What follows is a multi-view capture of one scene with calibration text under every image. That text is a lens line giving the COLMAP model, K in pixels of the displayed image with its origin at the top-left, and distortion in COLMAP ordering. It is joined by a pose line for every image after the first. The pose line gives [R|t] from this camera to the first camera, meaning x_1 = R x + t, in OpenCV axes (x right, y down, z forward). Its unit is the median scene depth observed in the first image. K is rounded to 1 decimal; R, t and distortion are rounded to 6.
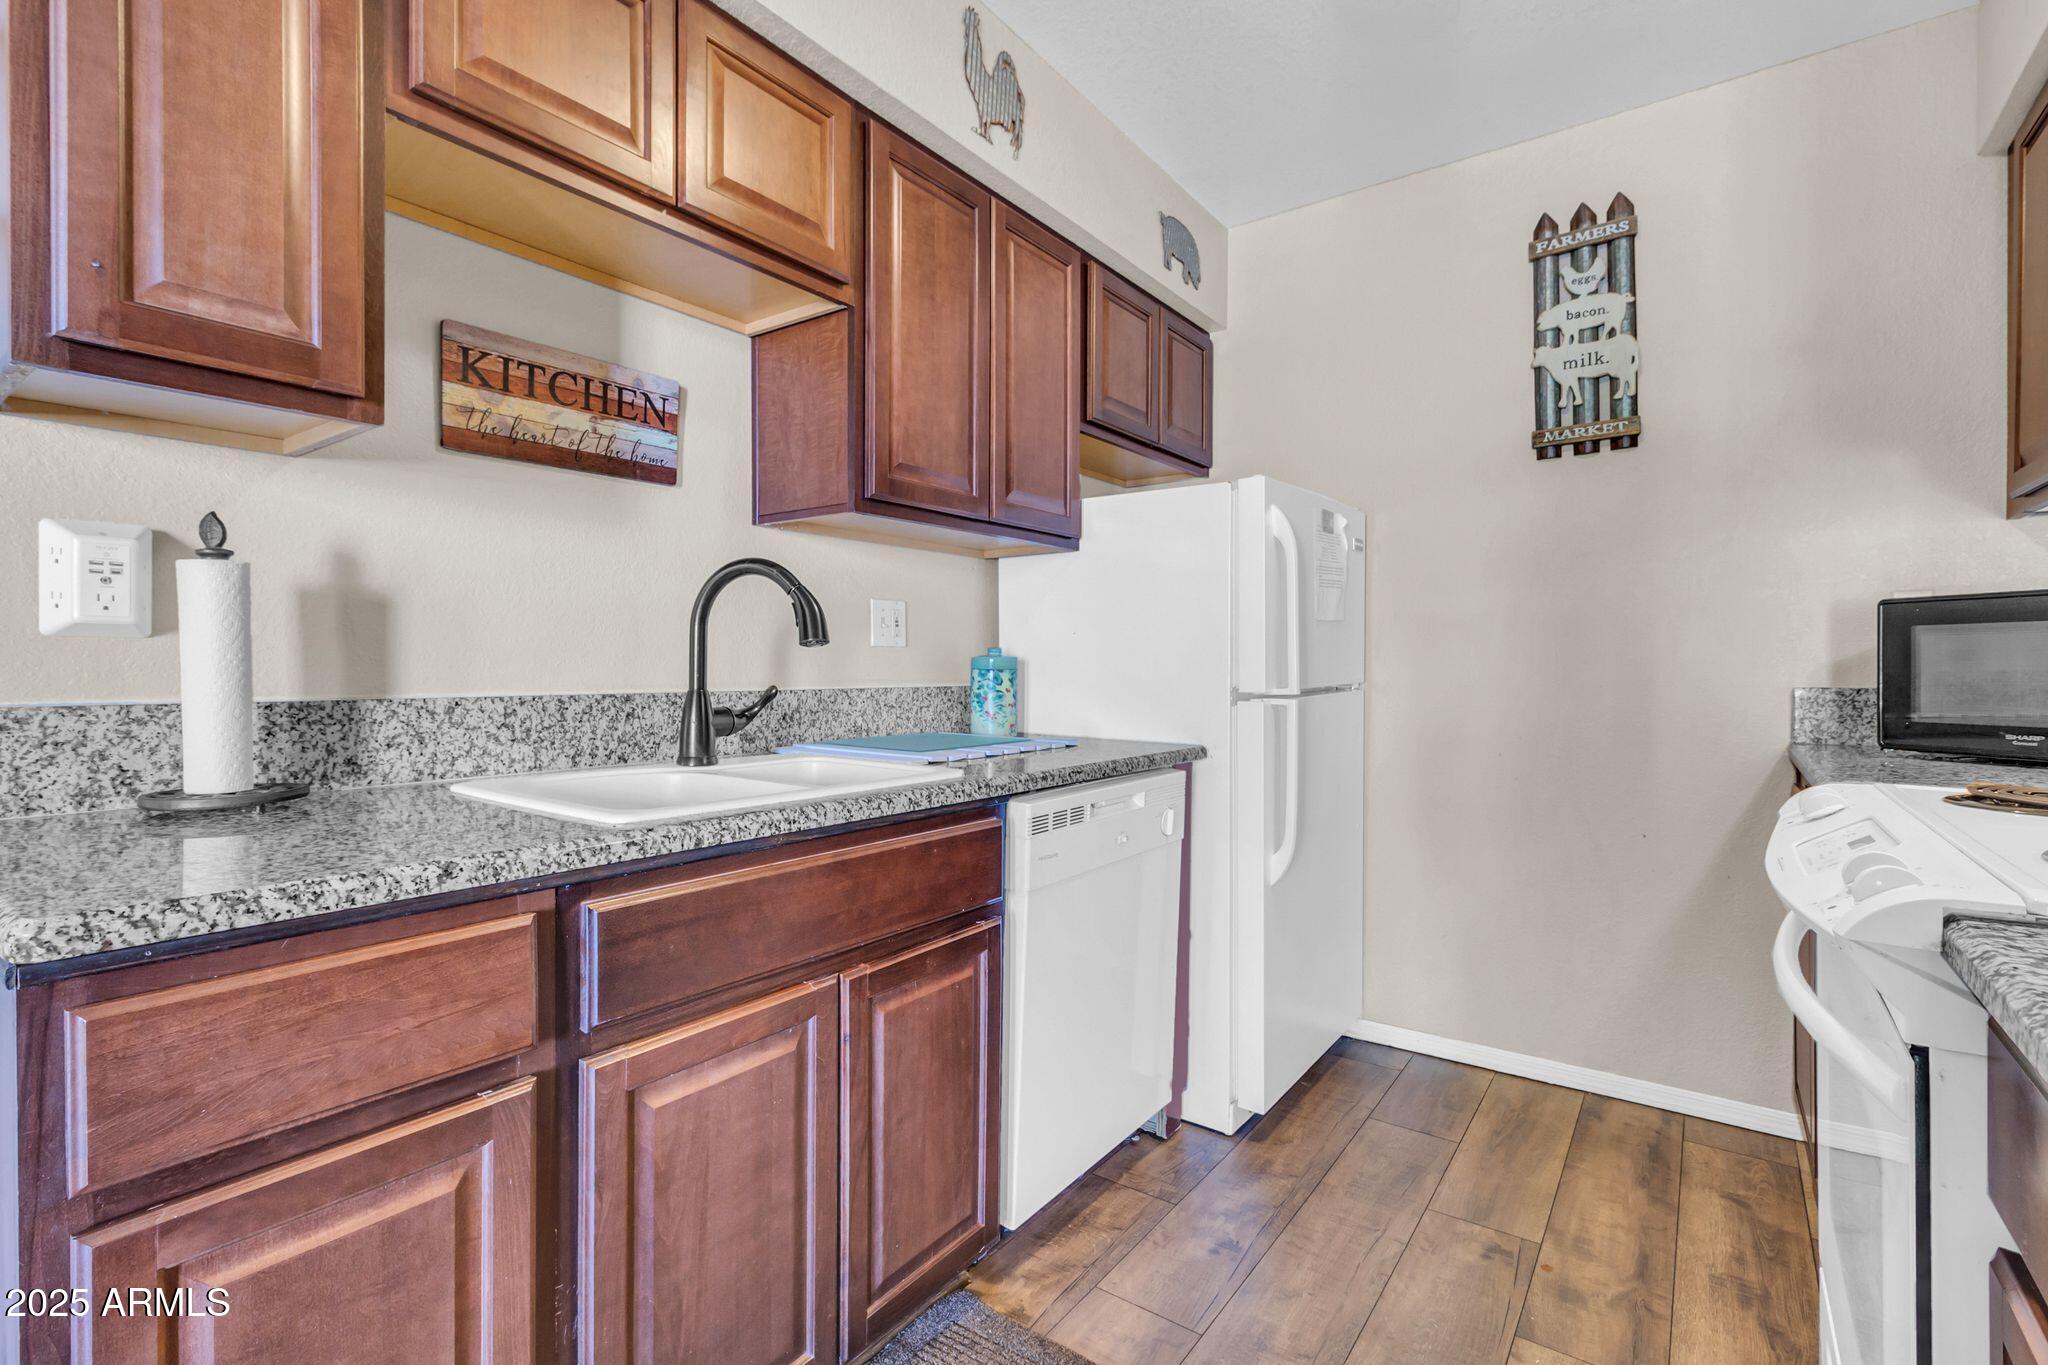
lens RADIAL K [[939.4, 0, 1035.1], [0, 939.4, 677.7], [0, 0, 1]] dist [0.004619, -0.000063]
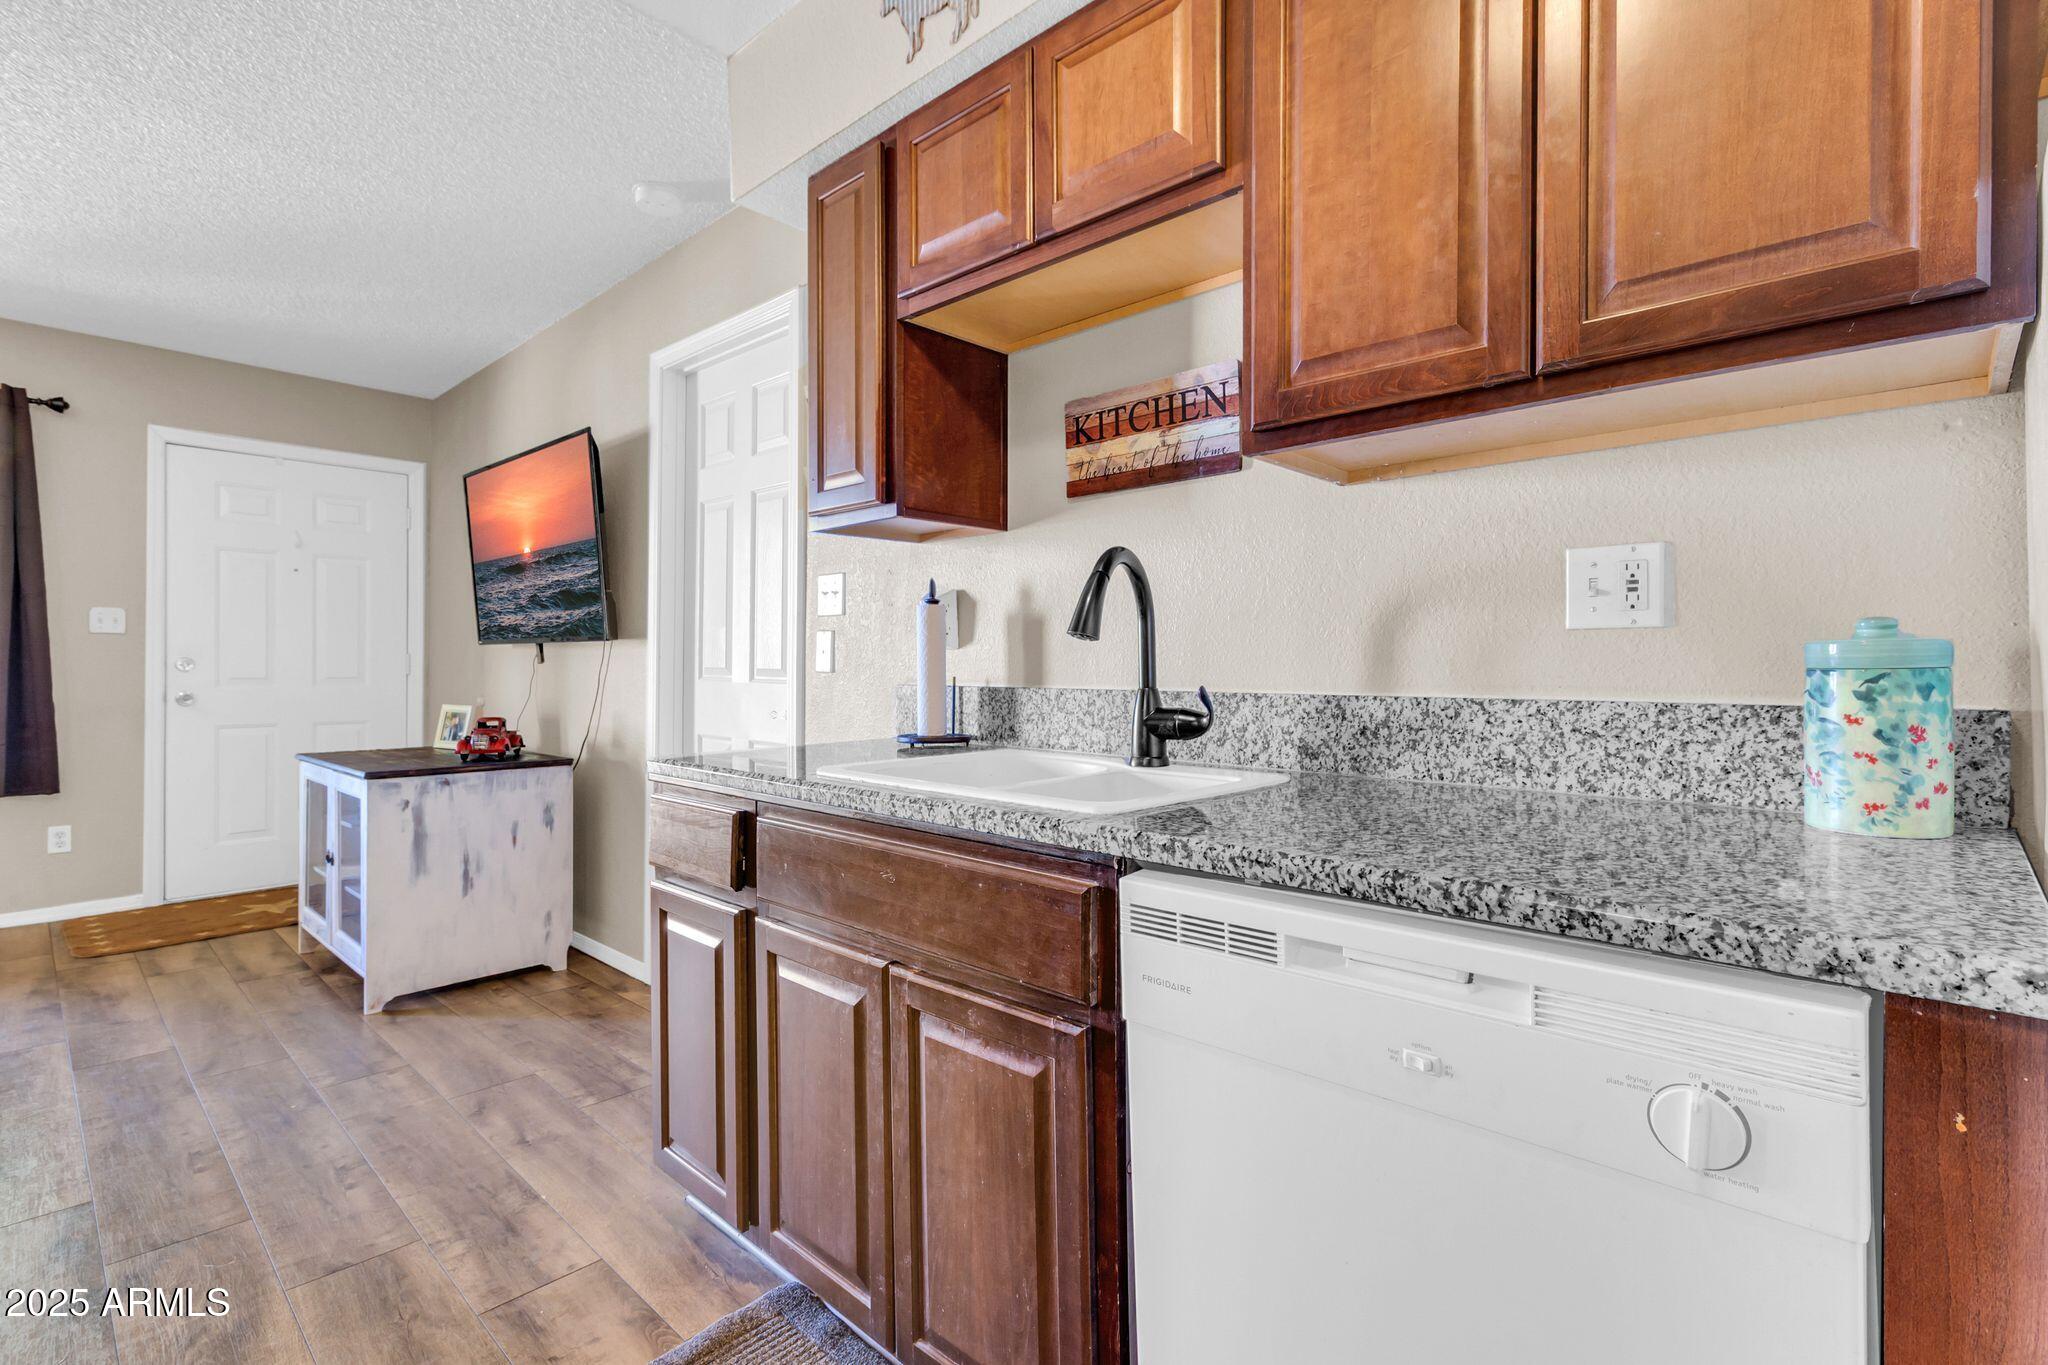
lens RADIAL K [[965.2, 0, 1029.1], [0, 965.2, 655.3], [0, 0, 1]] dist [0.003843, 0.000263]
pose [[-0.134852, -0.013421, -0.990775, 0.604135], [-0.012874, 0.999848, -0.011791, -0.007130], [0.990782, 0.011165, -0.135004, 0.950998]]
